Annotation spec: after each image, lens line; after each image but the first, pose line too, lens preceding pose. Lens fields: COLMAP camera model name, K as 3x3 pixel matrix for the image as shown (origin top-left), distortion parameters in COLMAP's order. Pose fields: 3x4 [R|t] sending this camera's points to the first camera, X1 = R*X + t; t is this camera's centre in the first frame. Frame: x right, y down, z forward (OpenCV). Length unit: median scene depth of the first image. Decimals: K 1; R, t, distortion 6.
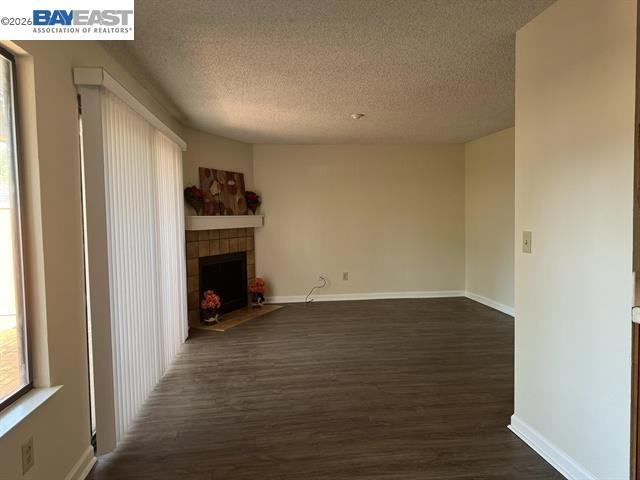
lens RADIAL K [[453.6, 0, 319.4], [0, 453.6, 243.0], [0, 0, 1]] dist [0.032159, -0.002622]
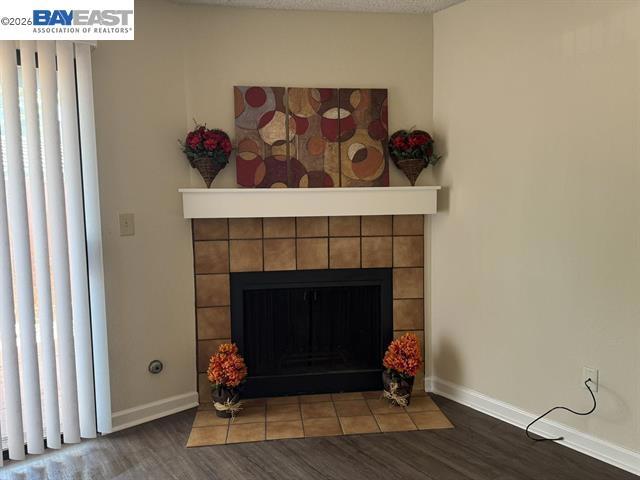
lens RADIAL K [[453.6, 0, 319.4], [0, 453.6, 243.0], [0, 0, 1]] dist [0.032159, -0.002622]
pose [[0.537605, 0.097896, -0.837495, 0.191786], [-0.046780, 0.995170, 0.086299, -0.045661], [0.841898, -0.007217, 0.539588, 0.773268]]
